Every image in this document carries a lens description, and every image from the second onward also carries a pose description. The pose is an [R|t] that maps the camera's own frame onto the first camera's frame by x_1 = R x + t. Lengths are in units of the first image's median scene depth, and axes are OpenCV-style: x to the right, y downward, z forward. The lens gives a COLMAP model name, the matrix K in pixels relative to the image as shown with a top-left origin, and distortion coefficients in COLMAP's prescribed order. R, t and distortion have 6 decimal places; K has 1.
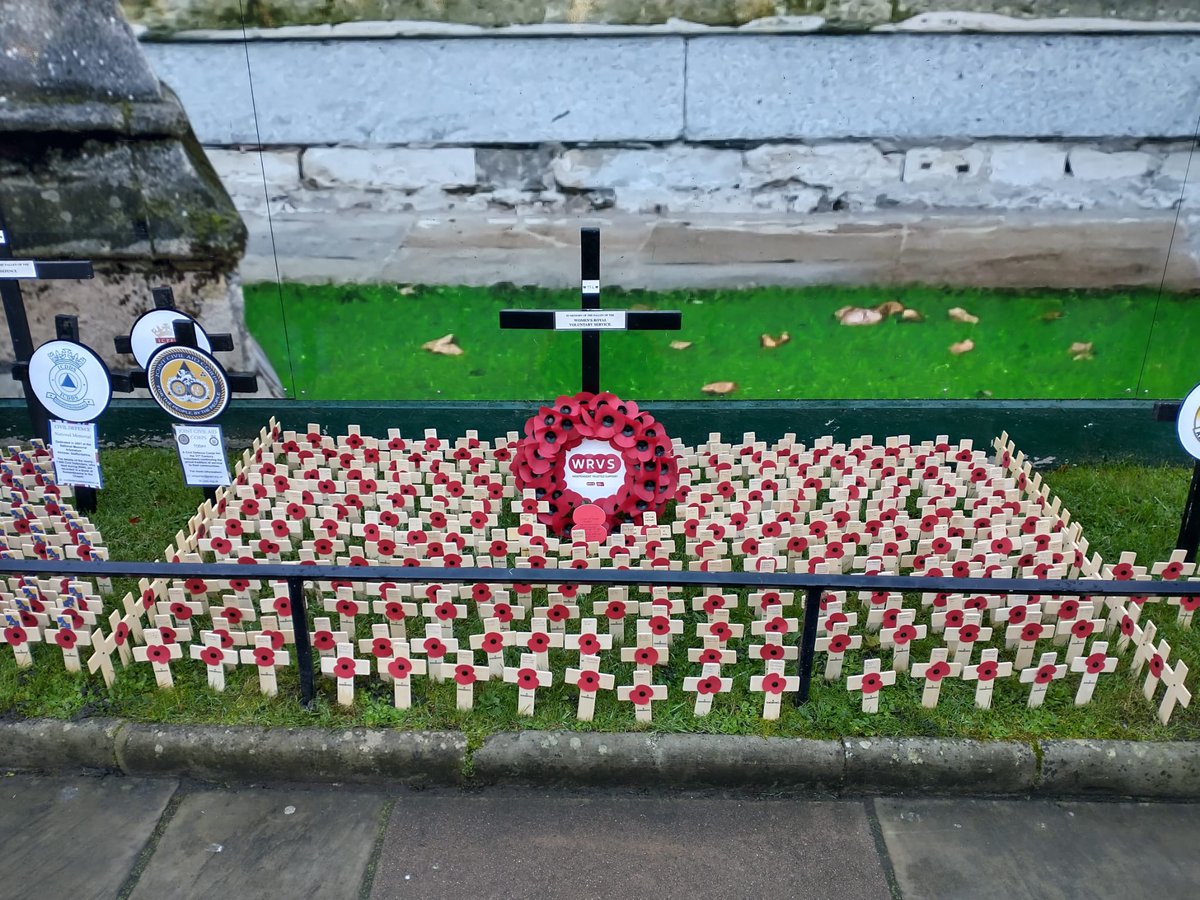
lens RADIAL K [[1233.1, 0, 532.8], [0, 1233.1, 449.9], [0, 0, 1]] dist [0.161365, -0.460886]
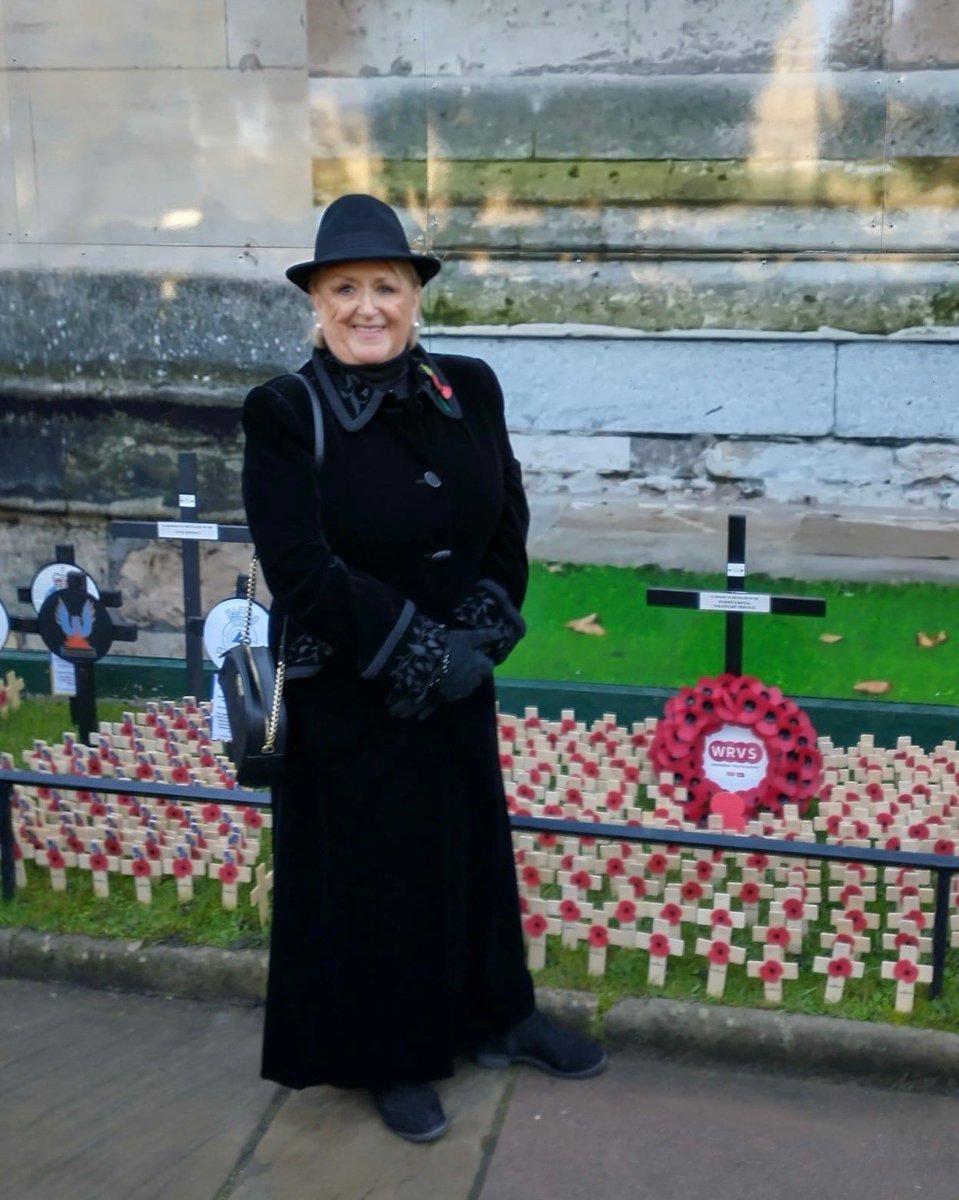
lens RADIAL K [[2695.2, 0, 479.5], [0, 2695.2, 600.0], [0, 0, 1]] dist [0.654682, -6.415048]
pose [[0.996545, 0.045321, -0.069605, -0.008071], [-0.055083, 0.987832, -0.145443, 0.230609], [0.062167, 0.148774, 0.986915, -1.230243]]
